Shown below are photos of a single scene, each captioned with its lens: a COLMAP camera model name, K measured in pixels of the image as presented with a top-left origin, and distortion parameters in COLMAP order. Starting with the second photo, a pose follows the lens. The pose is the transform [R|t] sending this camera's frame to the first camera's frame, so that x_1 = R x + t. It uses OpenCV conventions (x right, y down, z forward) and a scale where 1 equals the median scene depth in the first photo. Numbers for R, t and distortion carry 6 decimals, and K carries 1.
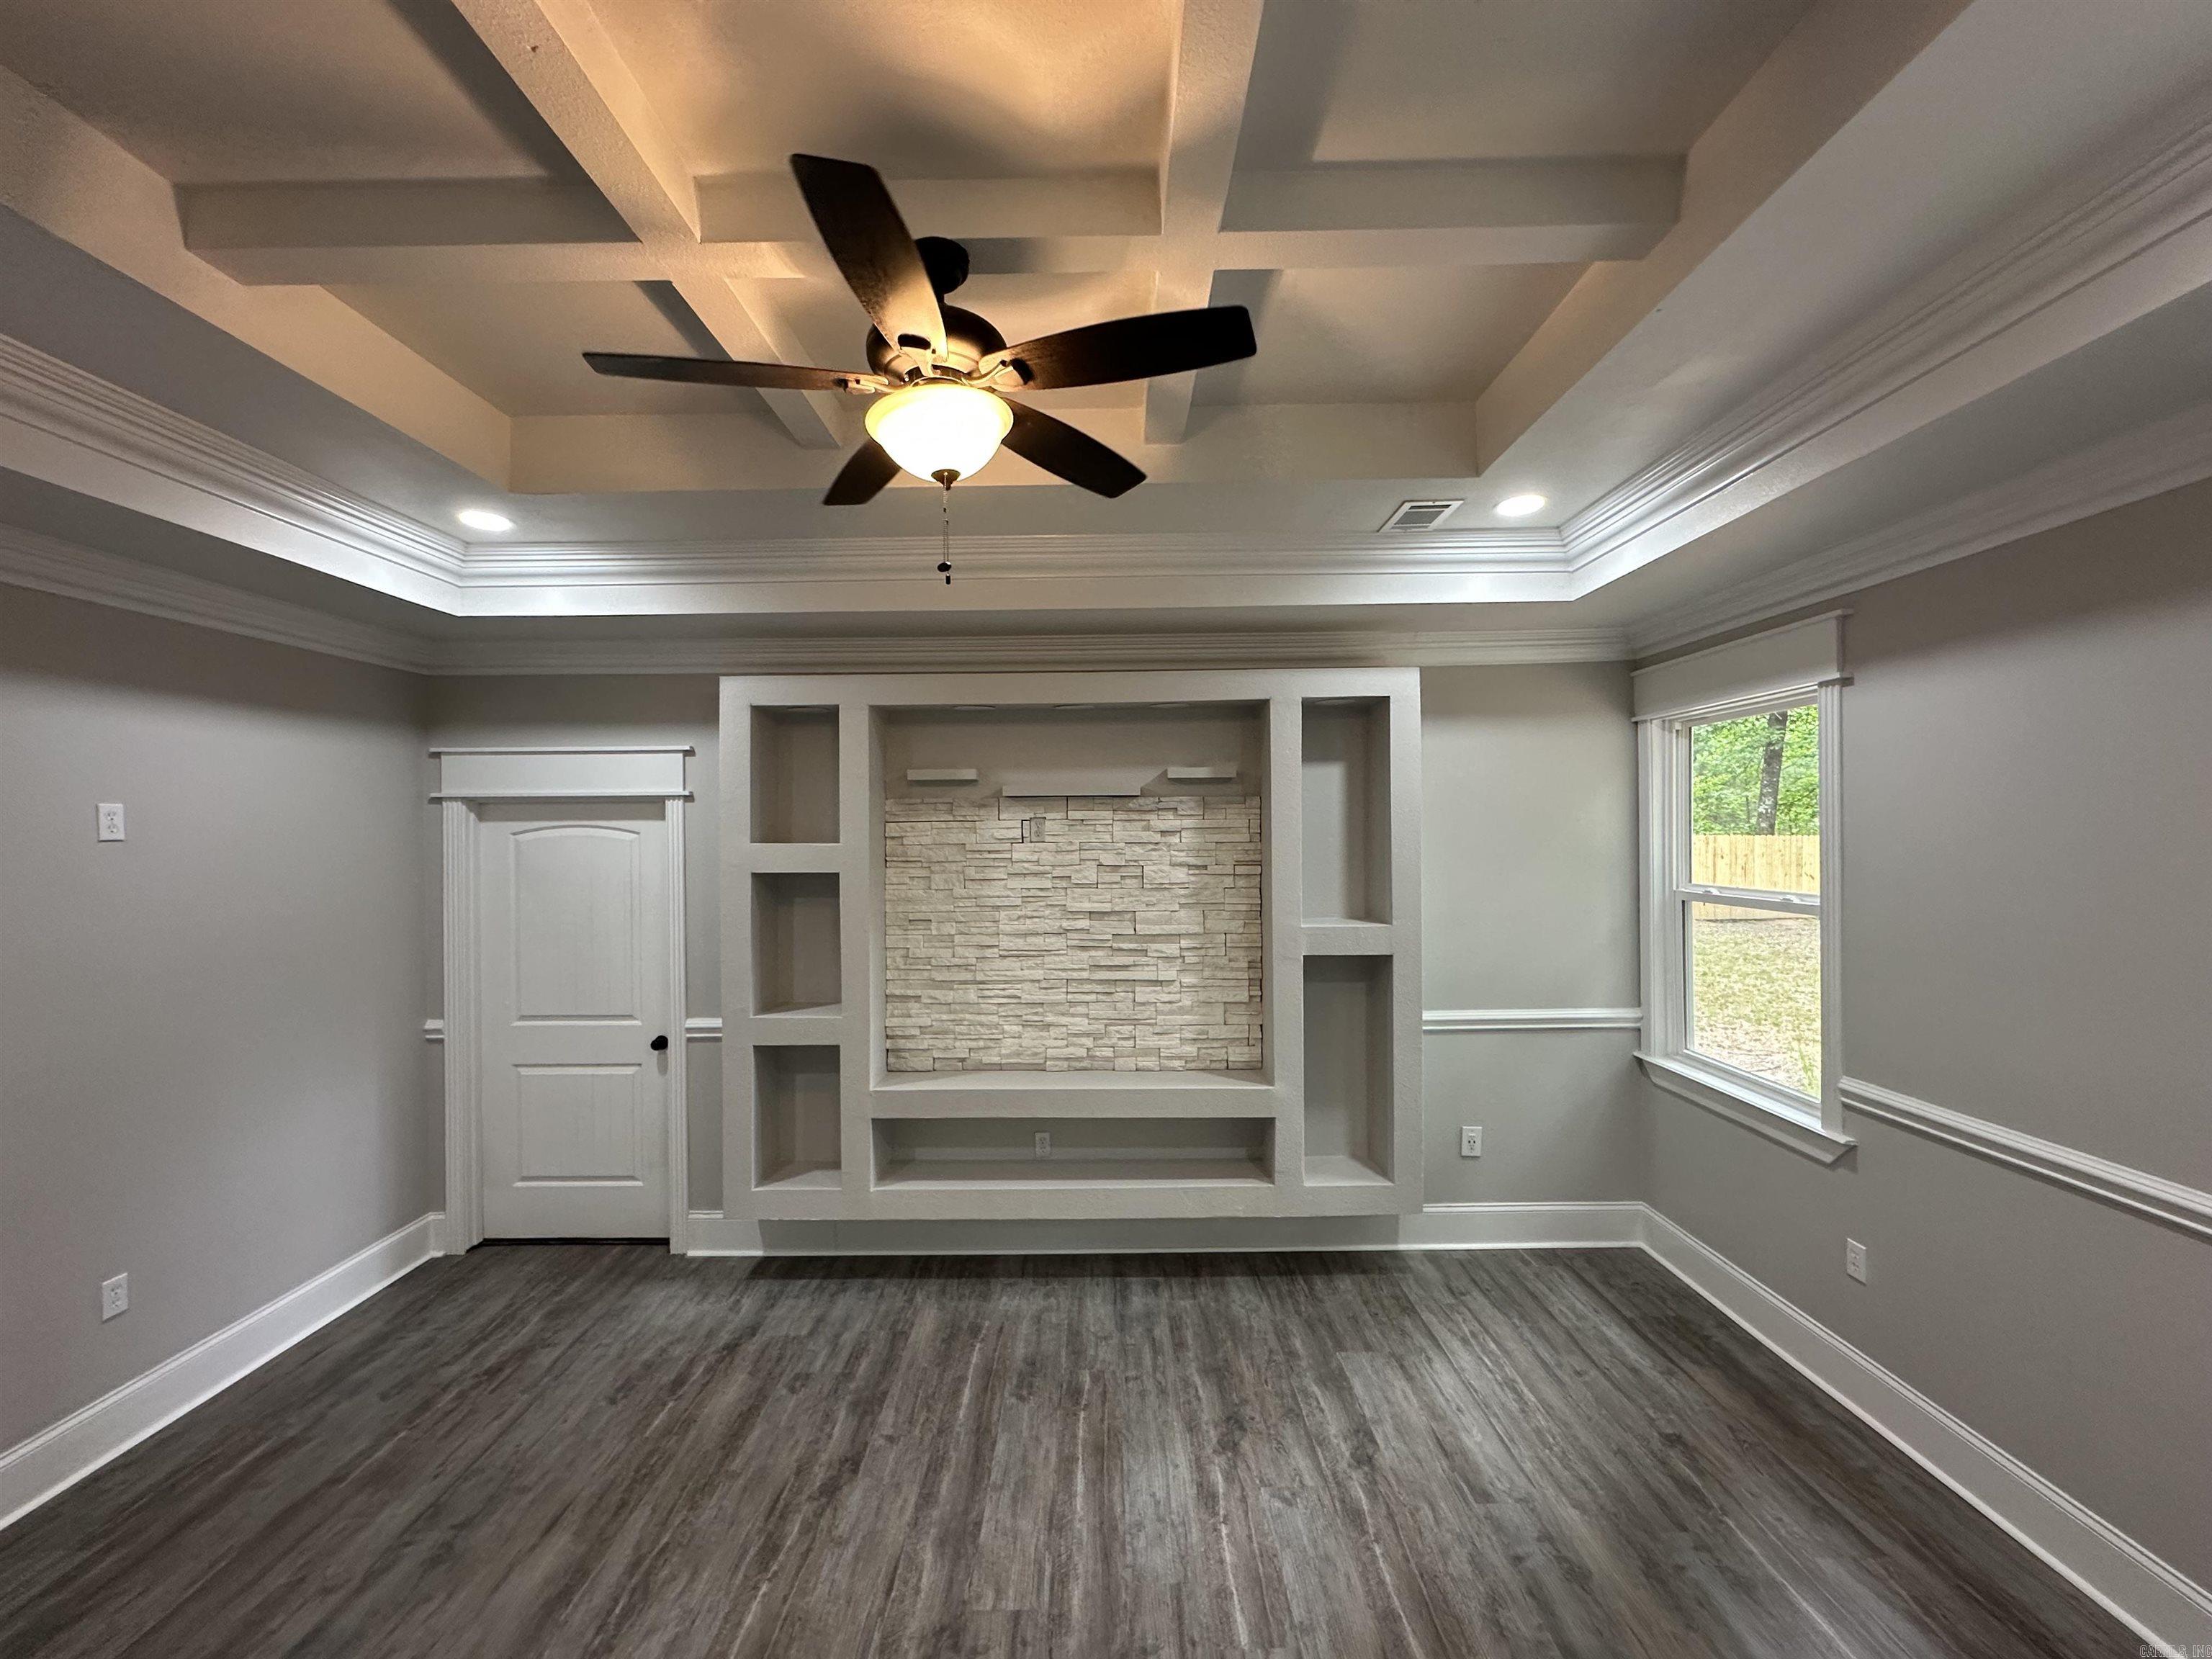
lens RADIAL K [[882.1, 0, 1105.5], [0, 882.1, 828.8], [0, 0, 1]] dist [-0.003256, 0.001203]
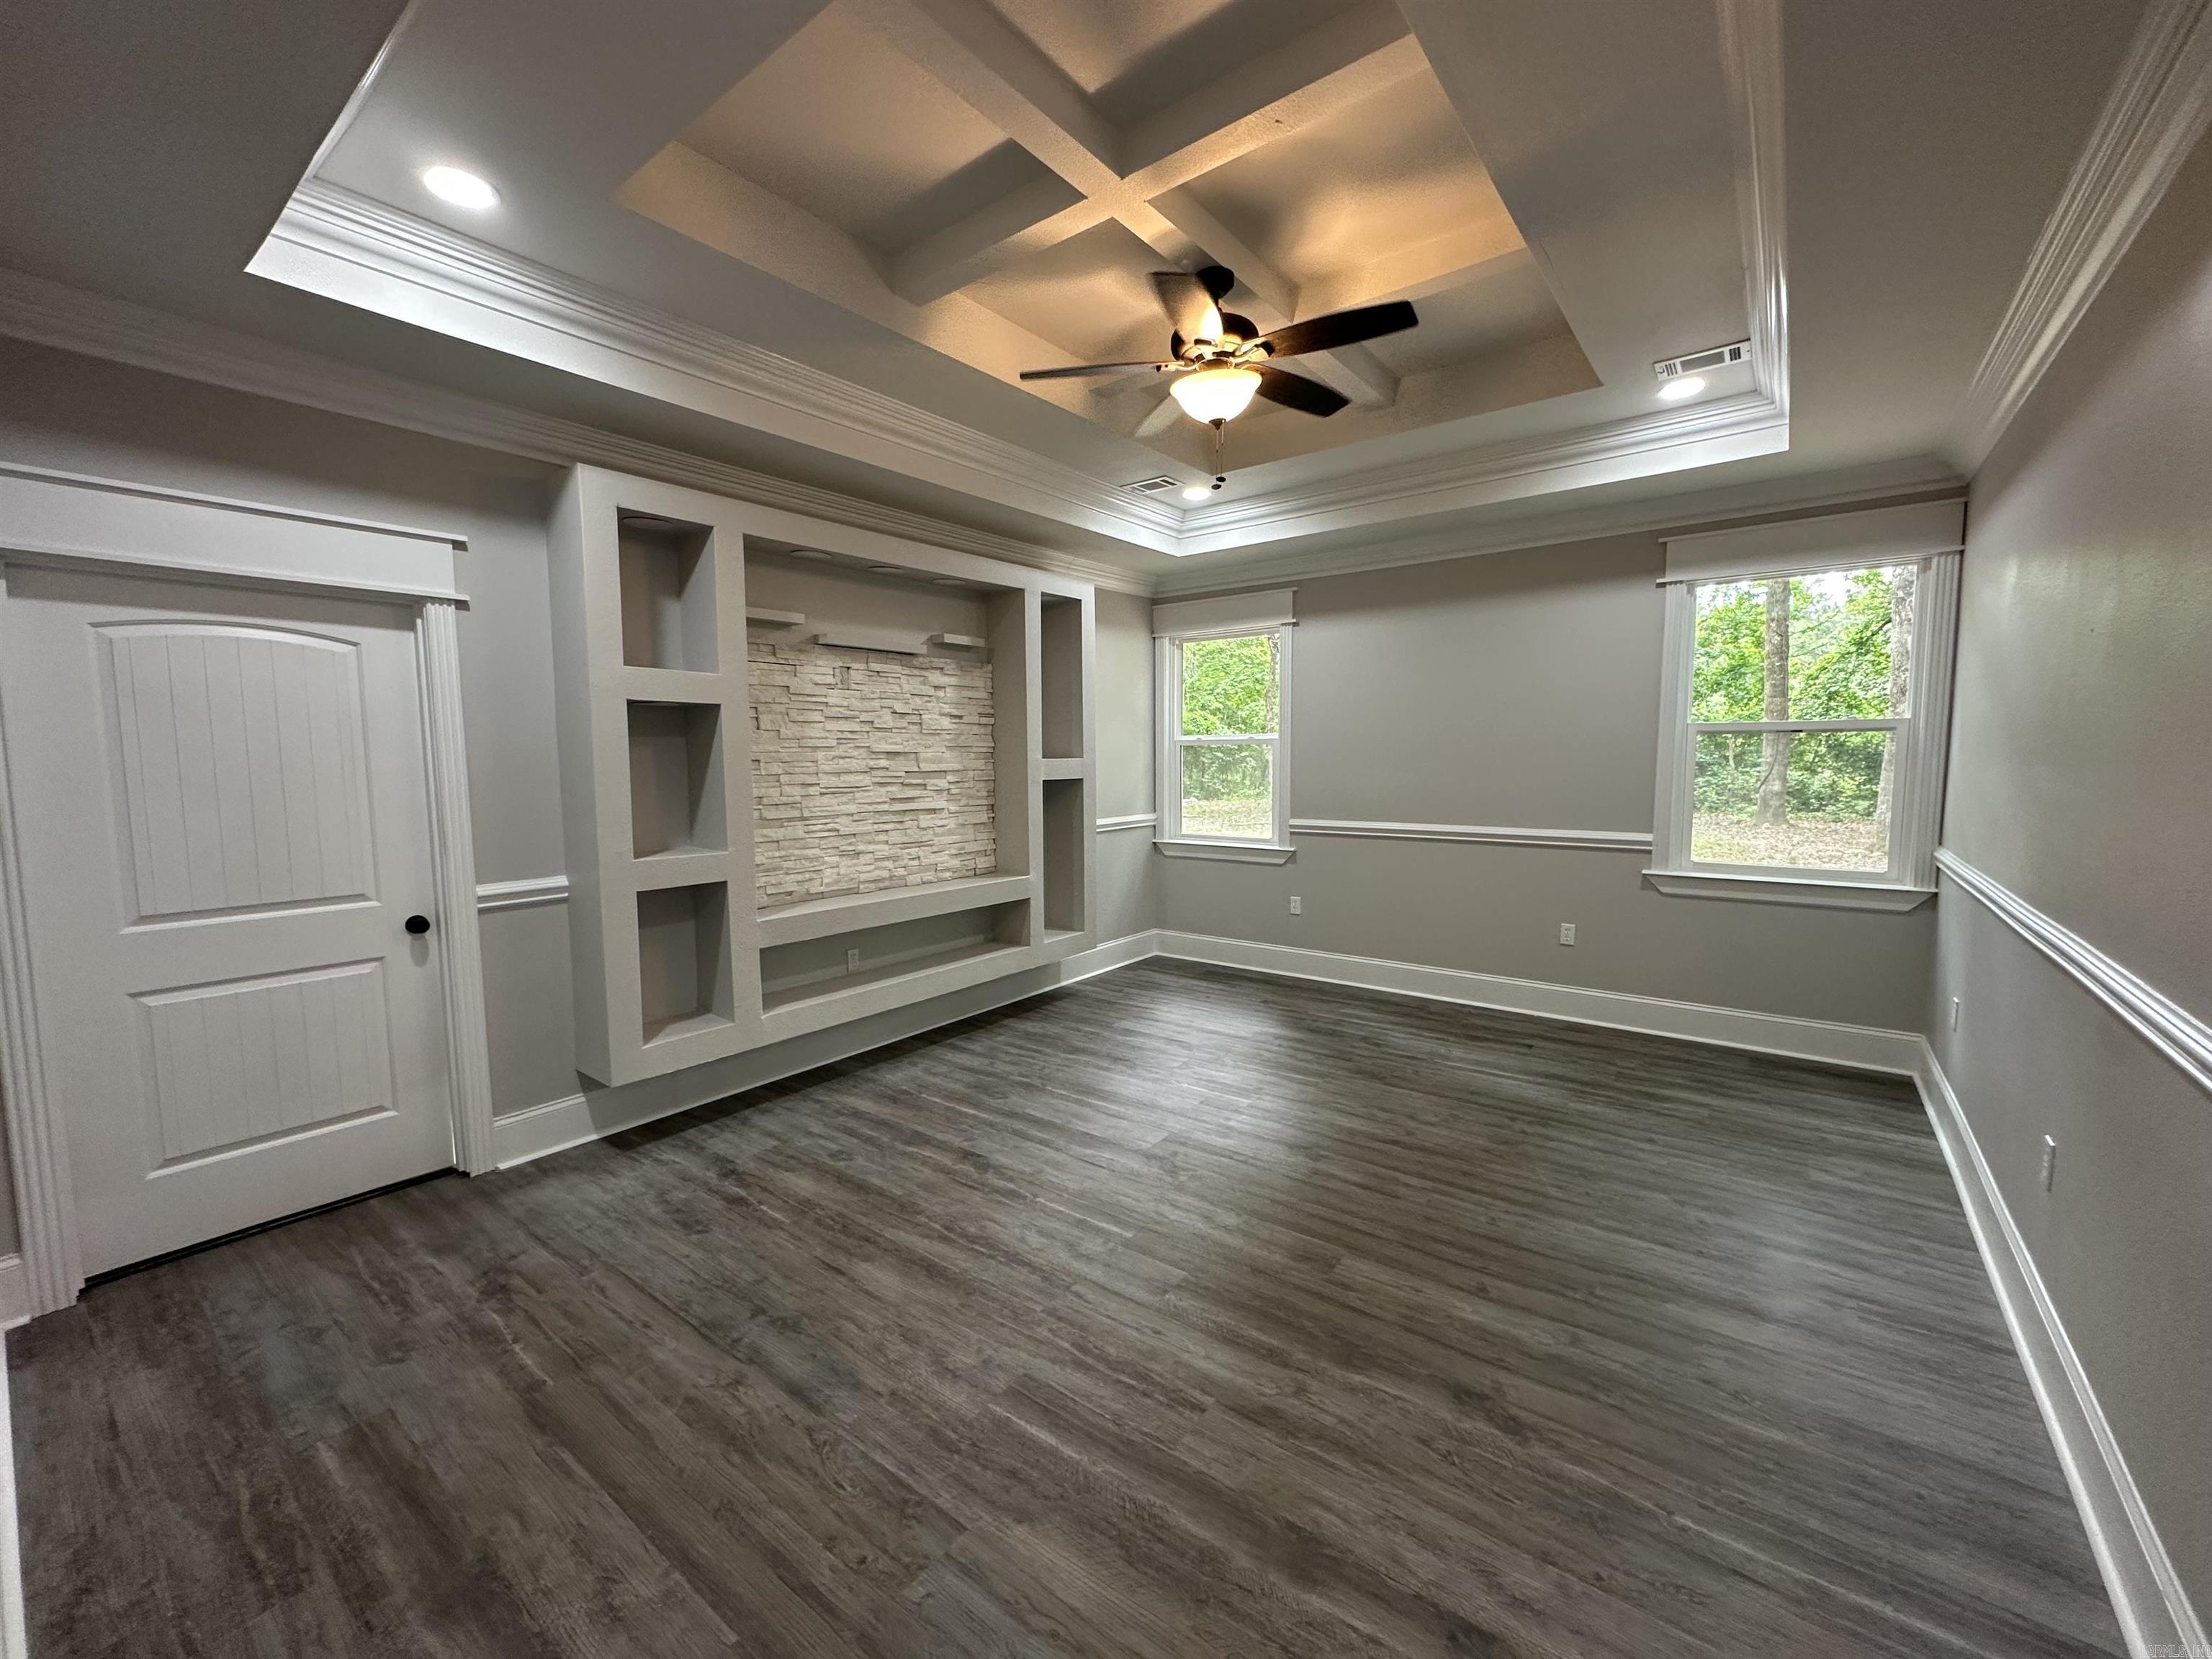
lens RADIAL K [[882.1, 0, 1106.6], [0, 882.1, 826.0], [0, 0, 1]] dist [-0.003256, 0.001203]
pose [[0.609190, -0.060630, 0.790703, -0.811518], [0.000252, 0.997088, 0.076260, 0.108792], [-0.793024, -0.046257, 0.607431, 0.070407]]
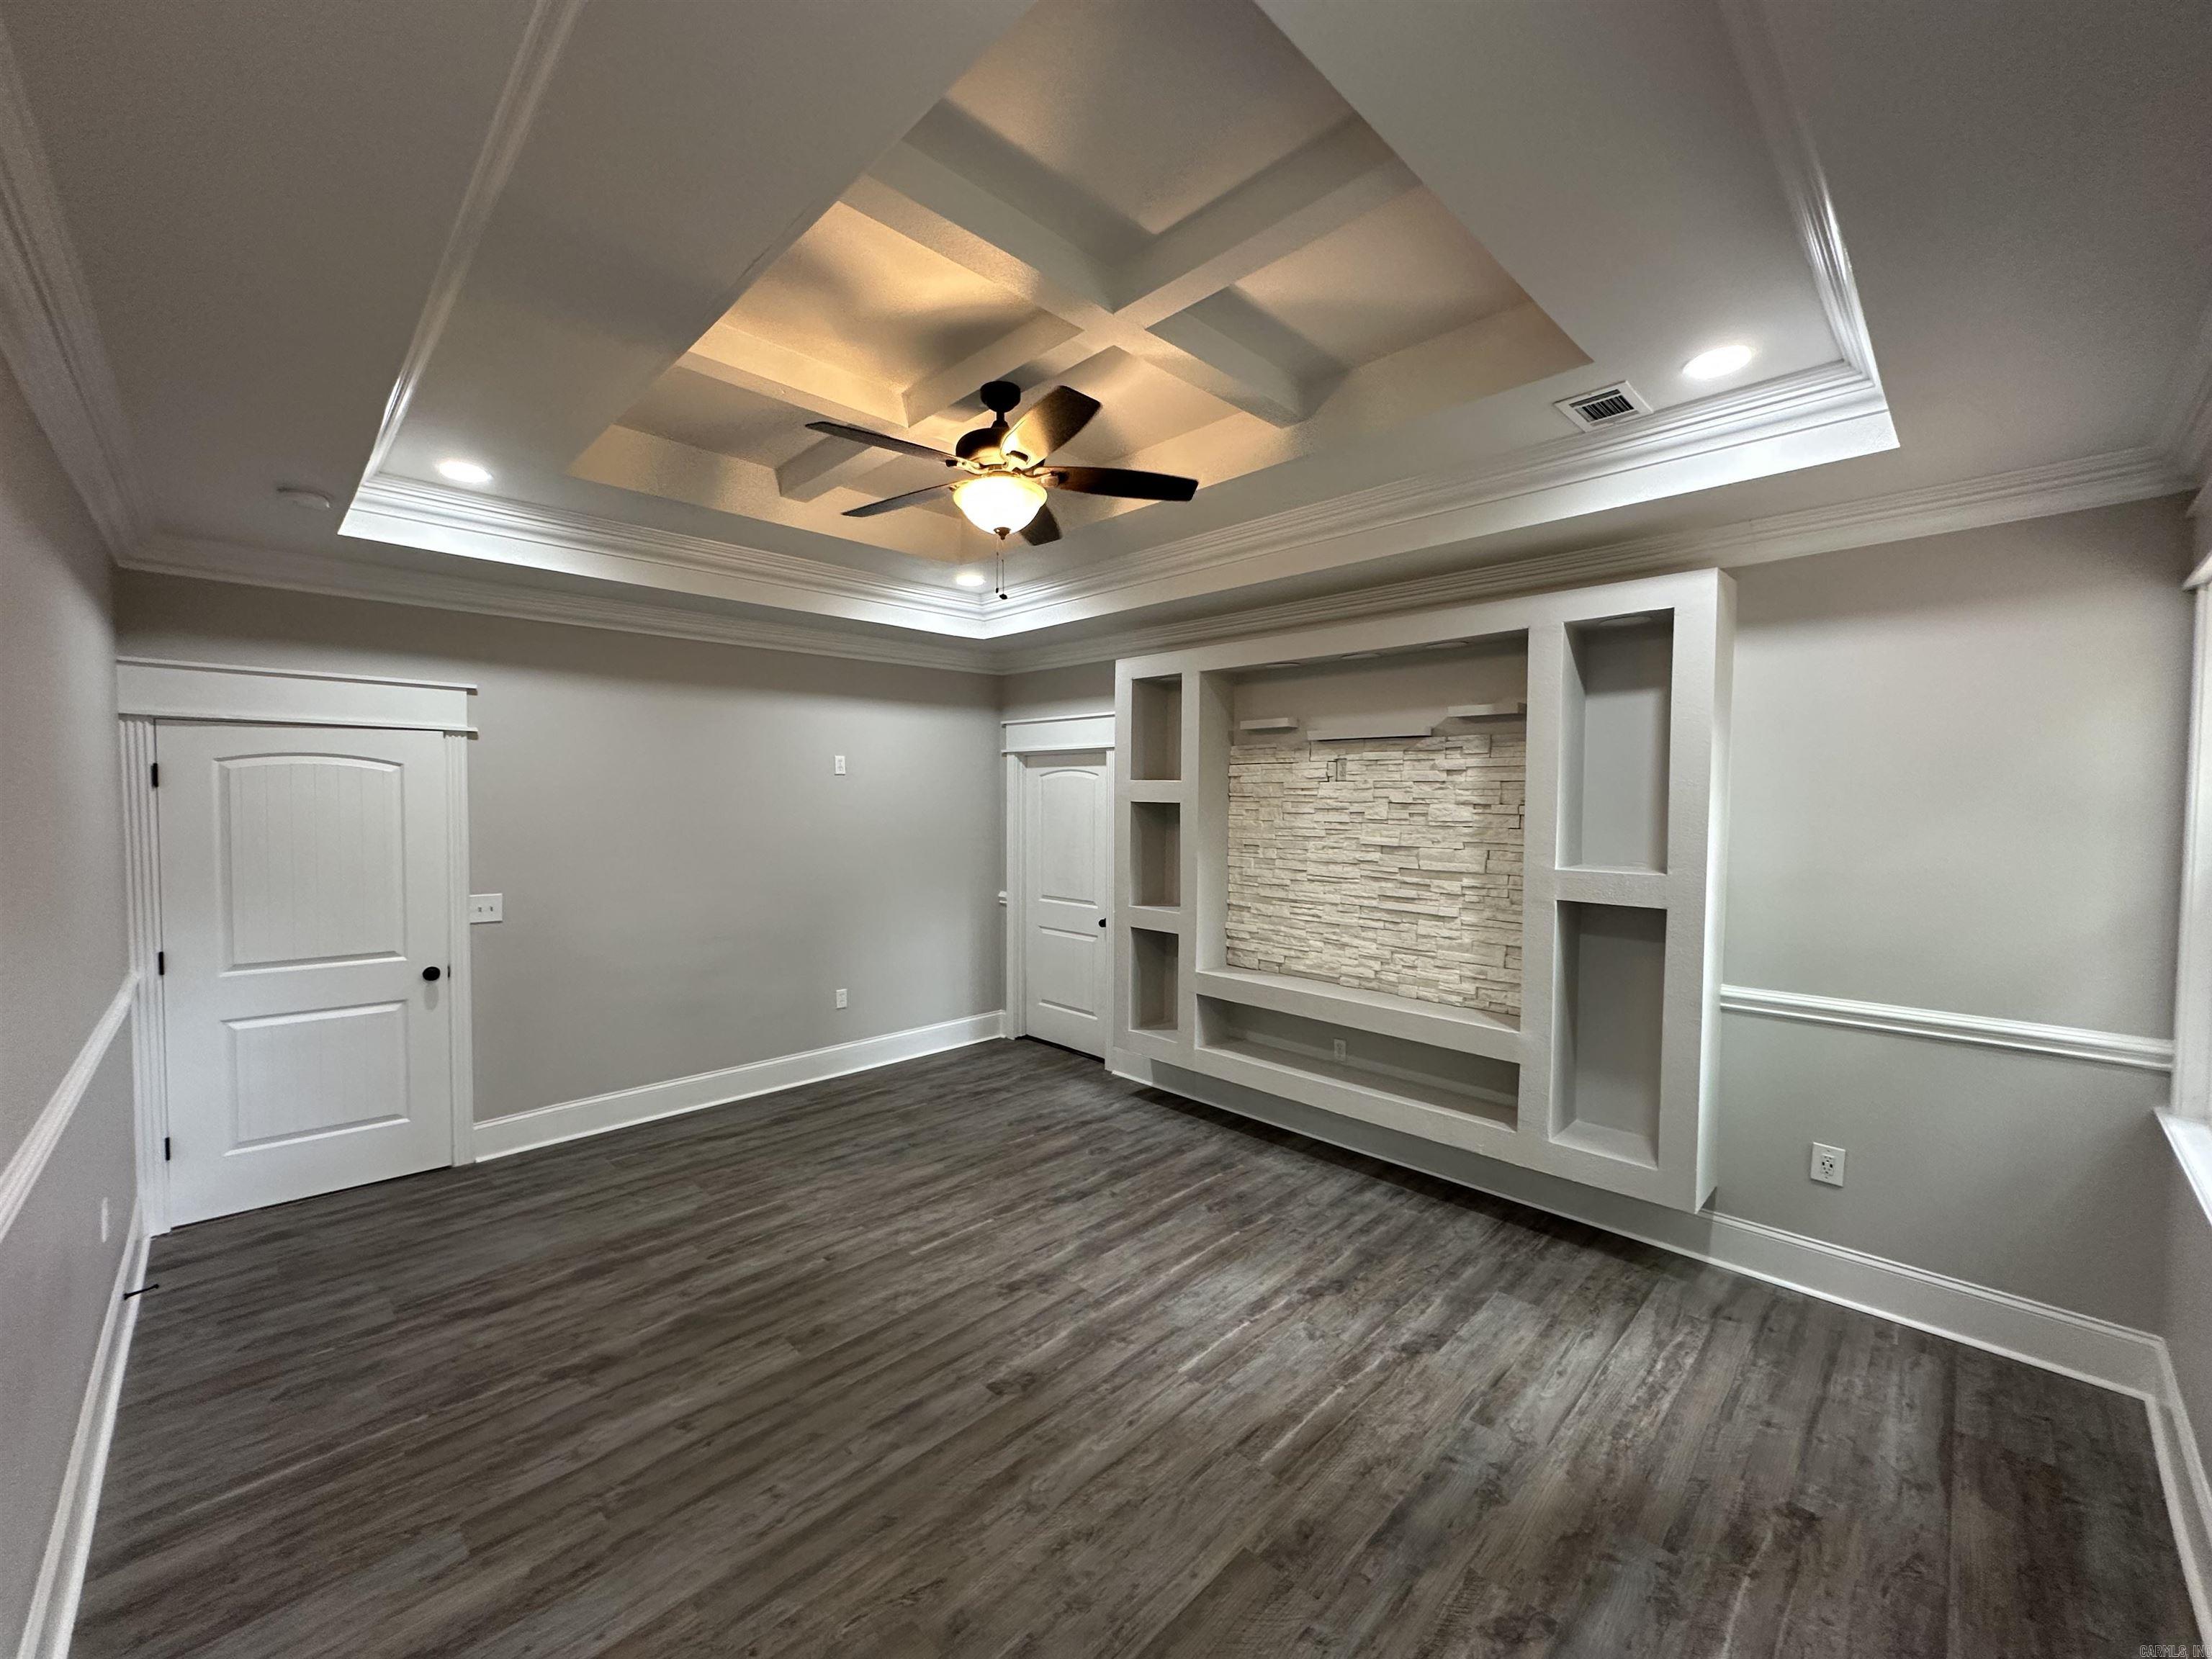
lens RADIAL K [[882.1, 0, 1105.7], [0, 882.1, 827.3], [0, 0, 1]] dist [-0.003256, 0.001203]
pose [[0.705213, 0.037840, -0.707985, 0.540882], [-0.009229, 0.998980, 0.044201, 0.029024], [0.708936, -0.024637, 0.704842, 0.002719]]
